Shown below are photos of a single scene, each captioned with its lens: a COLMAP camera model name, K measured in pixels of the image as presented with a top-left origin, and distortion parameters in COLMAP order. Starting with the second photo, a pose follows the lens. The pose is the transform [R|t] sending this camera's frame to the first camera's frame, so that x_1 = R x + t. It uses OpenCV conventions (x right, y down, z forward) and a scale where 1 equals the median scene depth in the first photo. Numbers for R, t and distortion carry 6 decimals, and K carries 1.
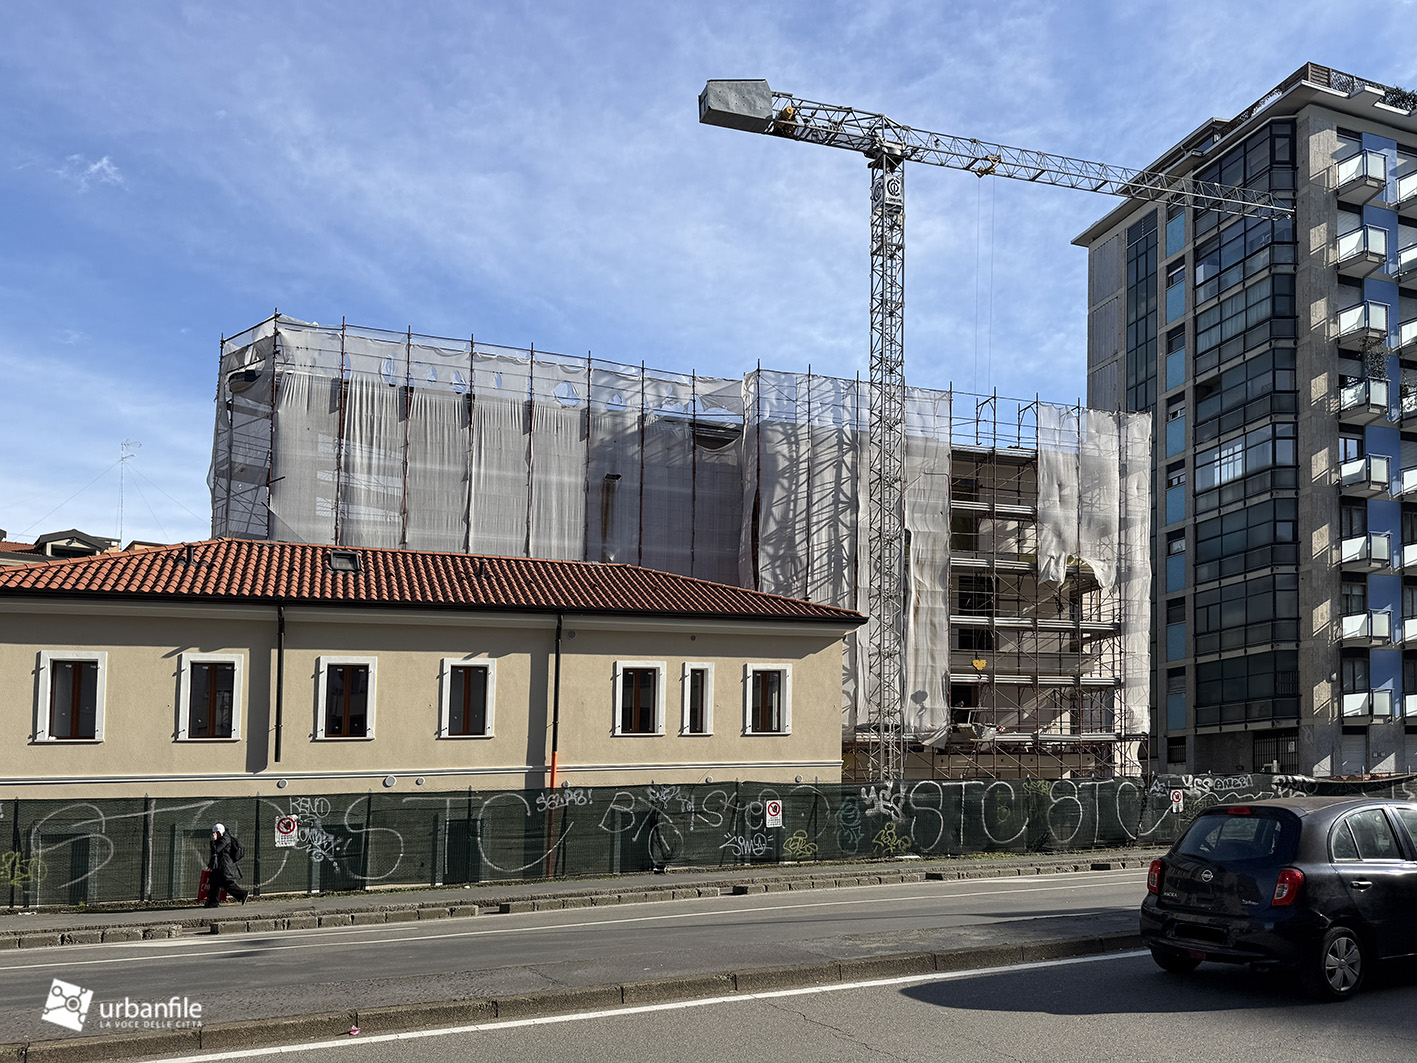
lens RADIAL K [[1055.7, 0, 747.1], [0, 1055.7, 560.0], [0, 0, 1]] dist [0.125775, -0.220080]
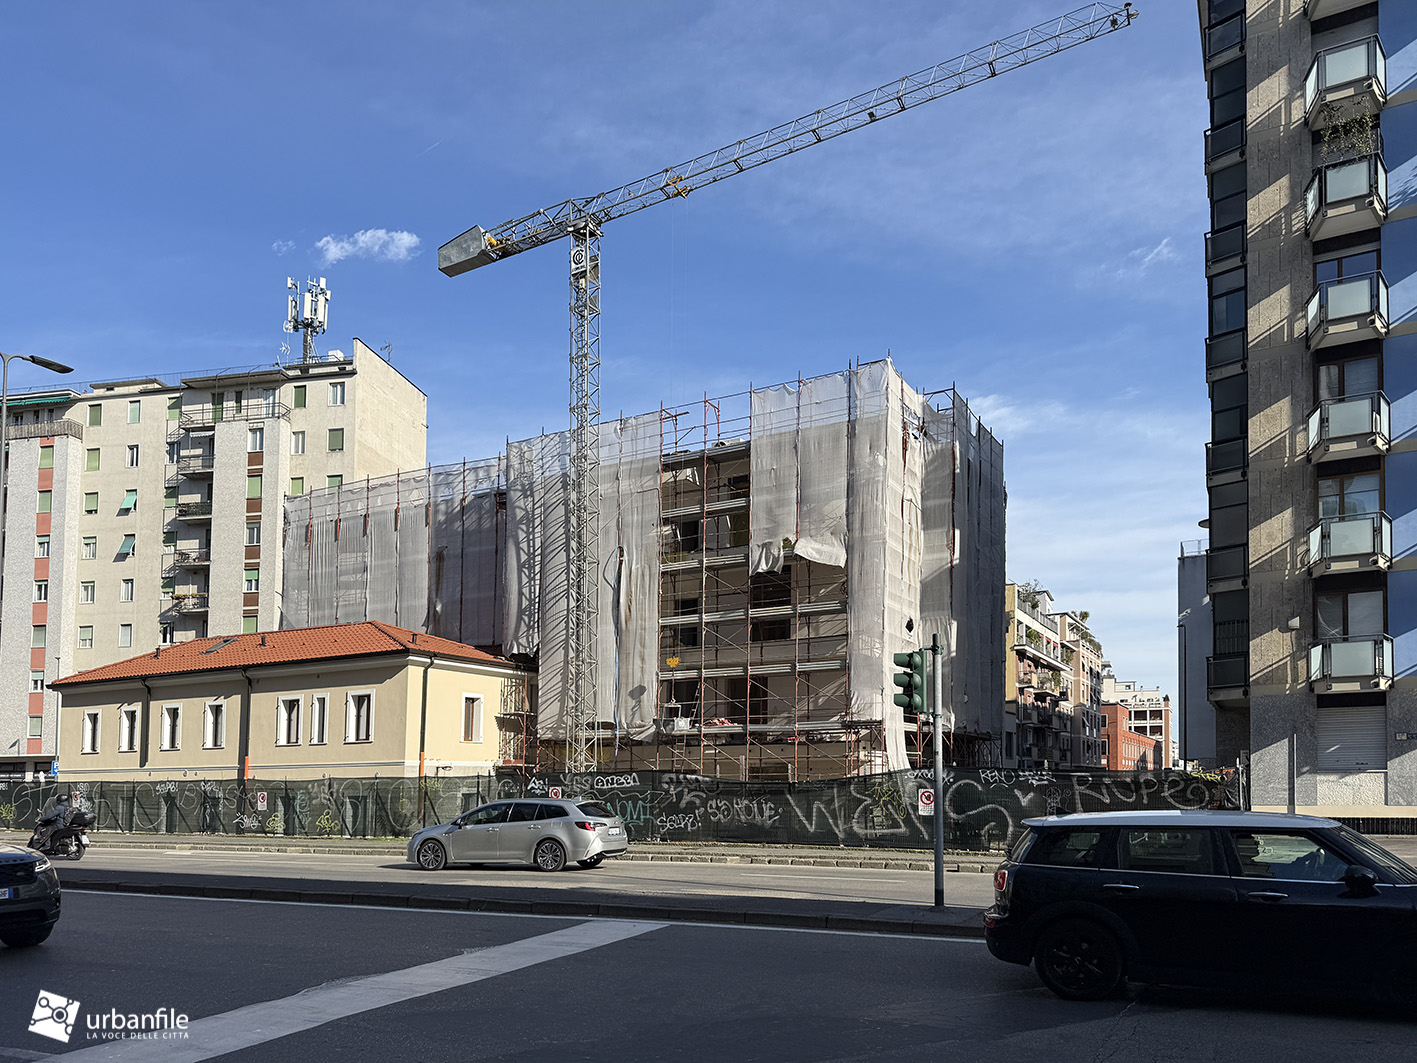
lens RADIAL K [[970.6, 0, 708.5], [0, 970.6, 531.5], [0, 0, 1]] dist [0.008788, -0.004554]
pose [[0.662304, -0.166376, -0.730529, 1.032965], [0.158673, 0.984063, -0.080263, 0.056131], [0.732241, -0.062757, 0.678148, 0.400181]]
